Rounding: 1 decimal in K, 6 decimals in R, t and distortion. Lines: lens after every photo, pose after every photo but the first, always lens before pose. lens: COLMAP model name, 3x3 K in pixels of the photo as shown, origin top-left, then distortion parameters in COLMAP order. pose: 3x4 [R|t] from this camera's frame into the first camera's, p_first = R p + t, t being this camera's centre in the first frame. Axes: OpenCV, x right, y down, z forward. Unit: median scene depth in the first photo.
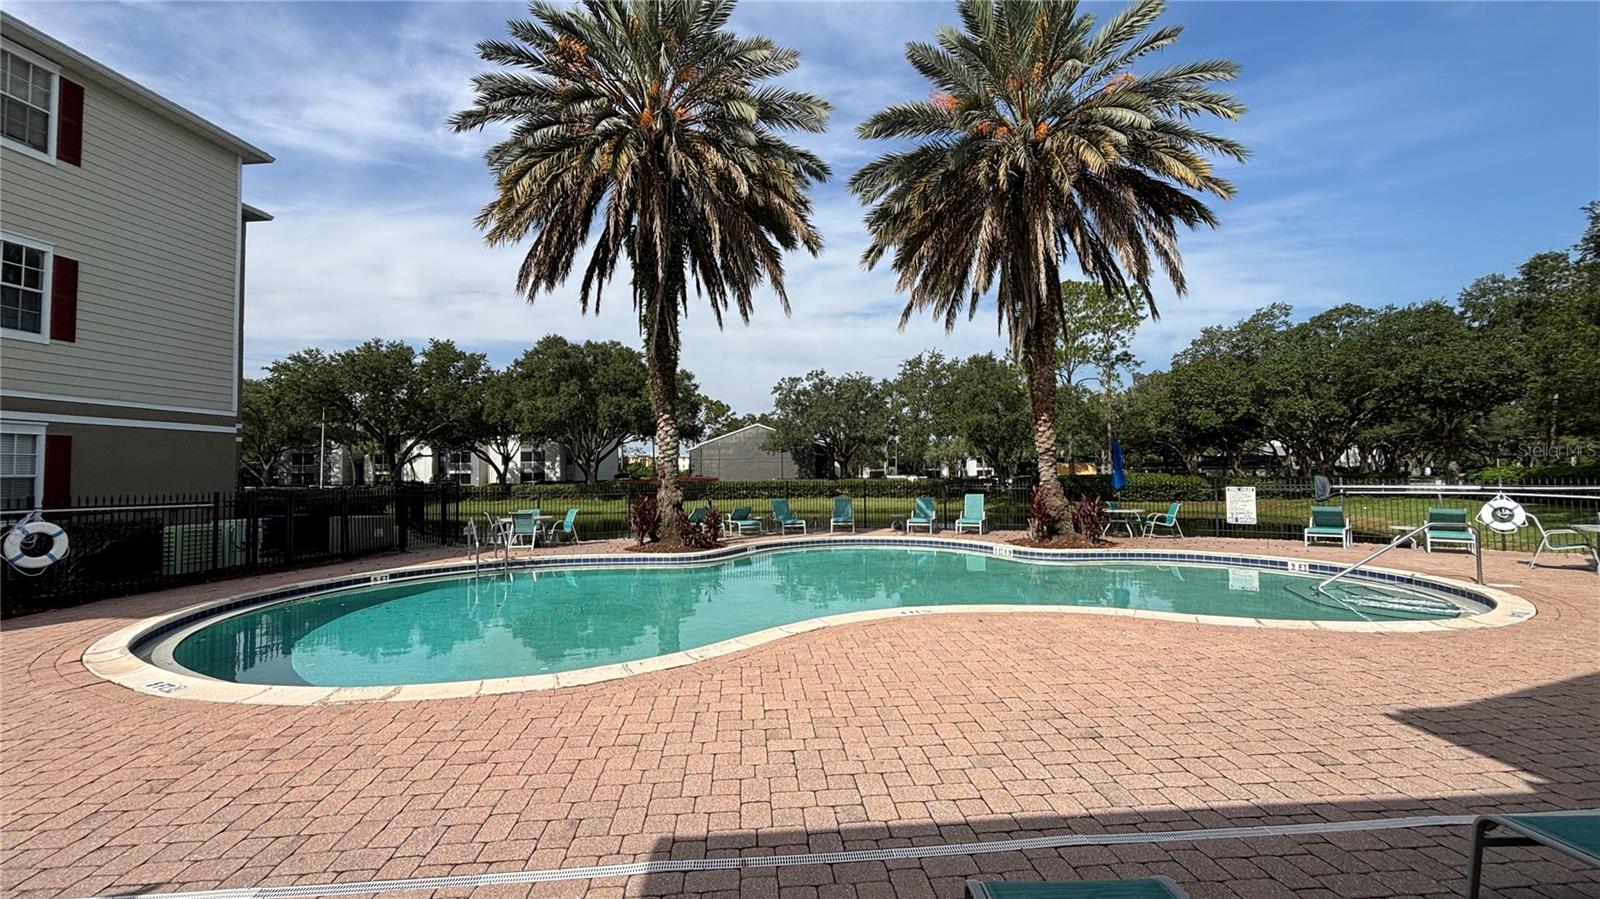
lens RADIAL K [[633.6, 0, 798.5], [0, 633.6, 445.3], [0, 0, 1]] dist [0.000429, -0.000098]
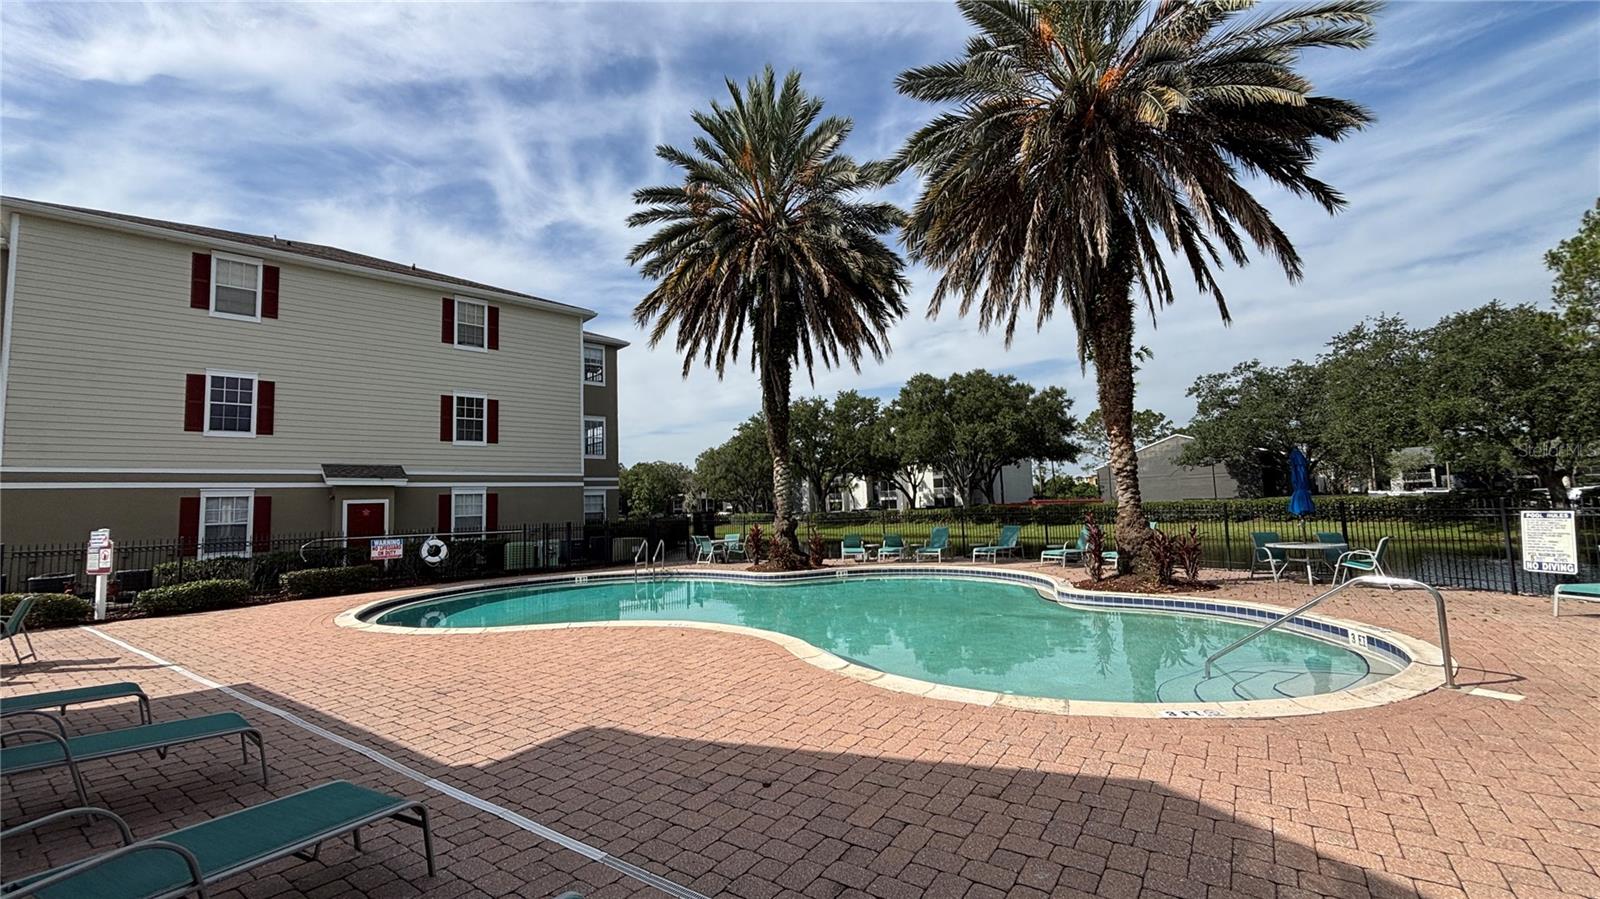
lens RADIAL K [[635.7, 0, 800.0], [0, 635.7, 449.5], [0, 0, 1]] dist [-0.000663, -0.000323]
pose [[0.766753, -0.074026, -0.637659, 0.557024], [0.056309, 0.997256, -0.048062, -0.002614], [0.639467, 0.000946, 0.768818, 0.093556]]
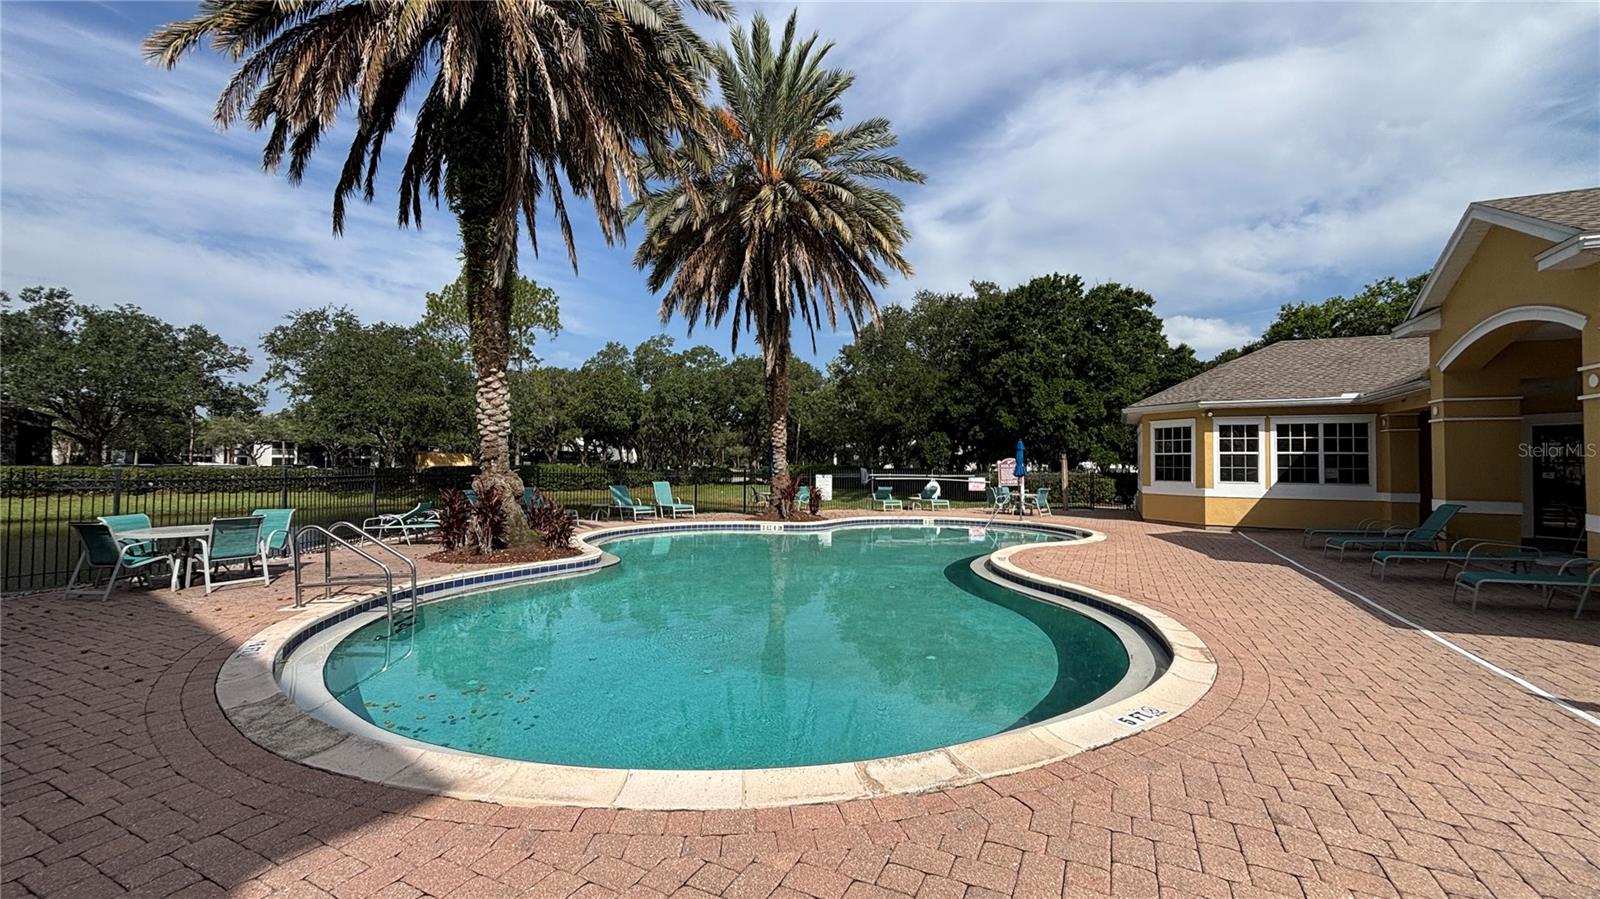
lens RADIAL K [[635.7, 0, 800.0], [0, 635.7, 449.5], [0, 0, 1]] dist [-0.000663, -0.000323]
pose [[0.521388, 0.040648, 0.852351, -0.599834], [-0.056259, 0.998329, -0.013195, 0.028865], [-0.851463, -0.041073, 0.522804, 0.284832]]
